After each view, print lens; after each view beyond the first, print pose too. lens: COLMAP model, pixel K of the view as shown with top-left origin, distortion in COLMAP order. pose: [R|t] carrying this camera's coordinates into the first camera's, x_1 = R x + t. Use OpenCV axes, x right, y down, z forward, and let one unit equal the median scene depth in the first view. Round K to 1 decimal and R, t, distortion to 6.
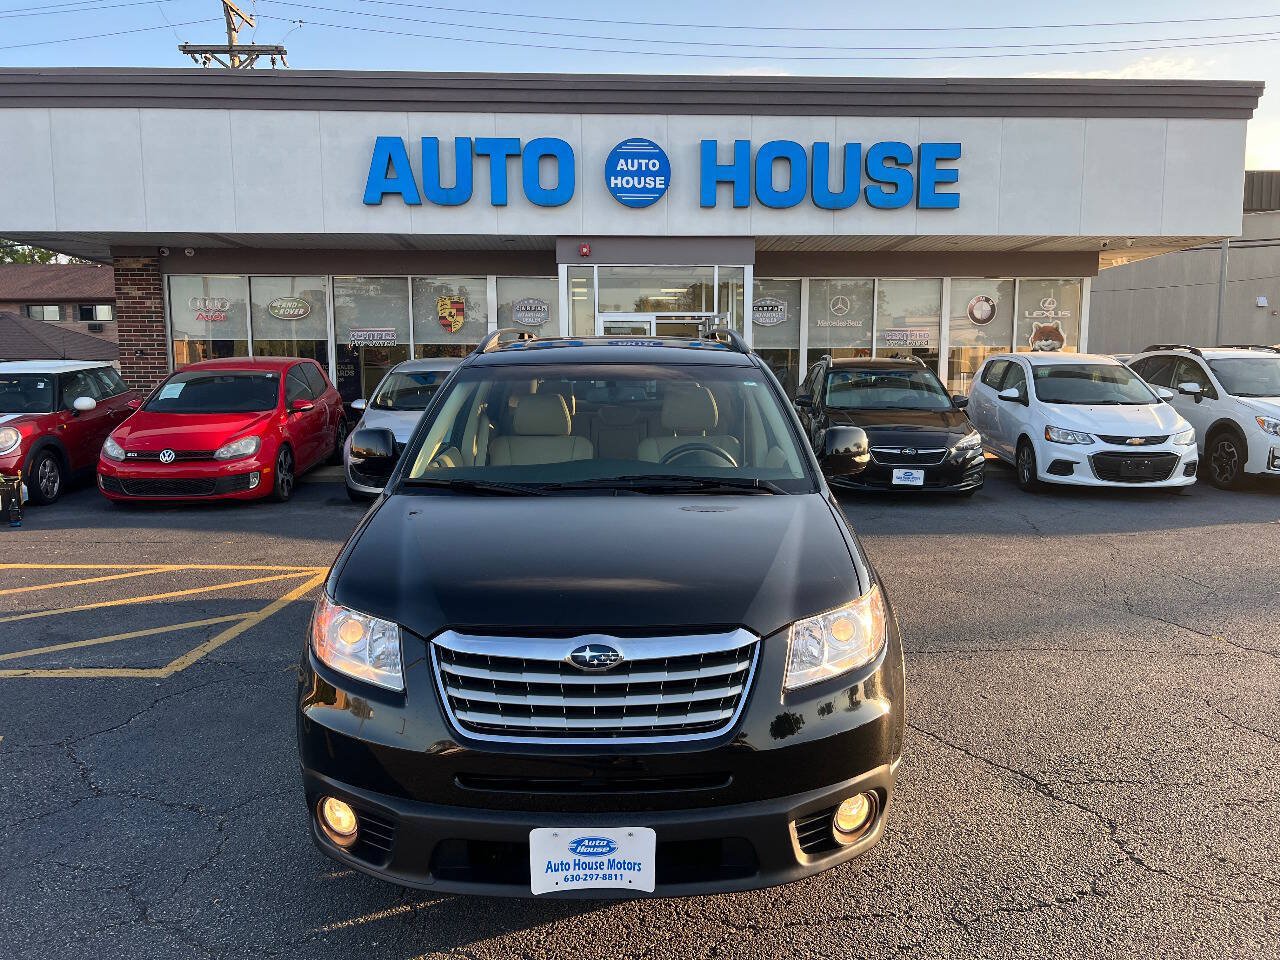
lens RADIAL K [[957.4, 0, 649.1], [0, 957.4, 487.8], [0, 0, 1]] dist [0.060704, -0.071654]
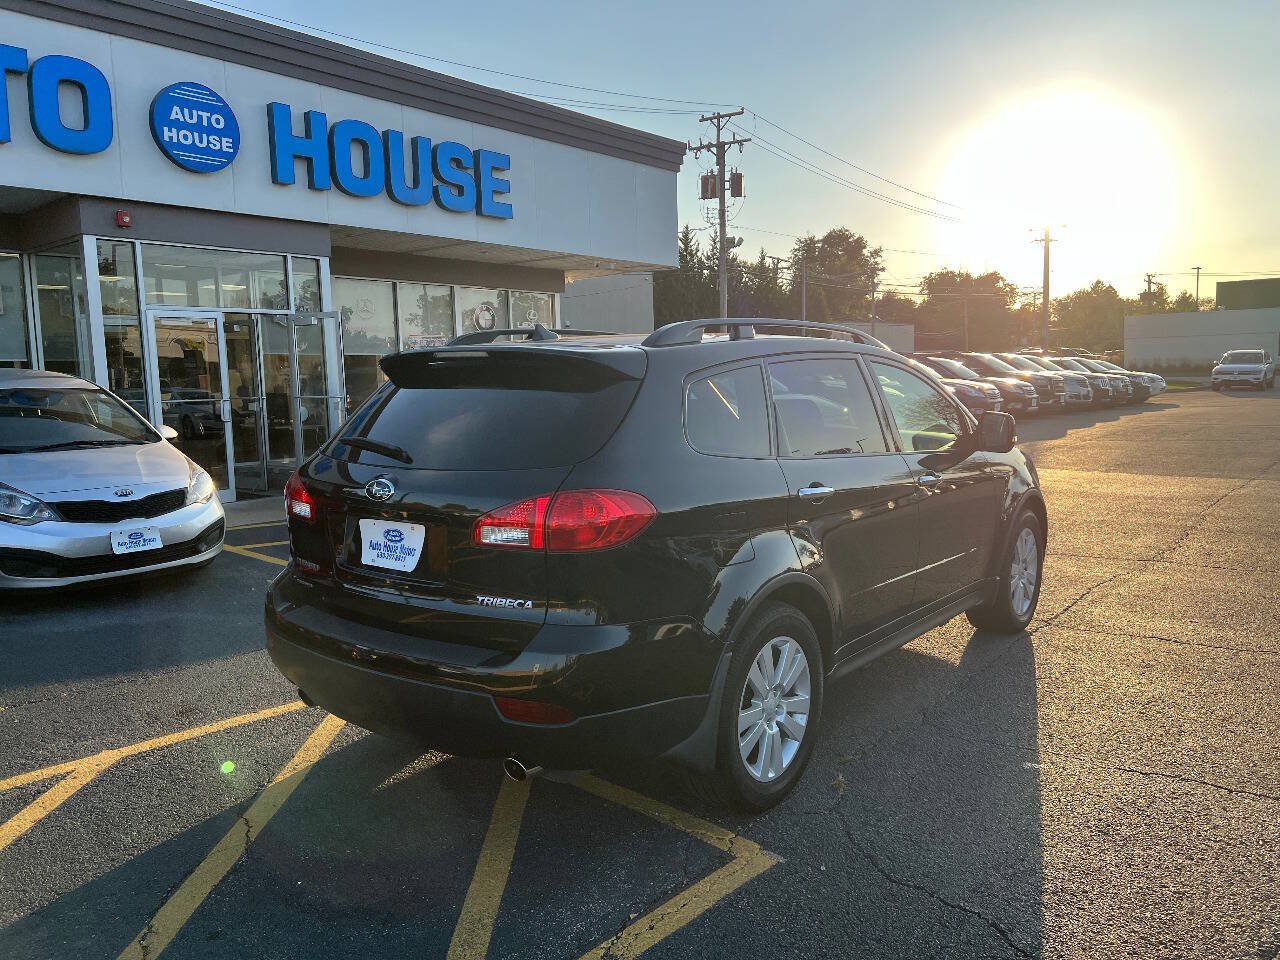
lens RADIAL K [[957.4, 0, 652.0], [0, 957.4, 475.5], [0, 0, 1]] dist [0.060704, -0.071654]
pose [[0.665101, -0.092615, 0.740988, -0.369568], [0.107994, 0.993777, 0.027277, -0.031476], [-0.738903, 0.061880, 0.670964, 0.225481]]
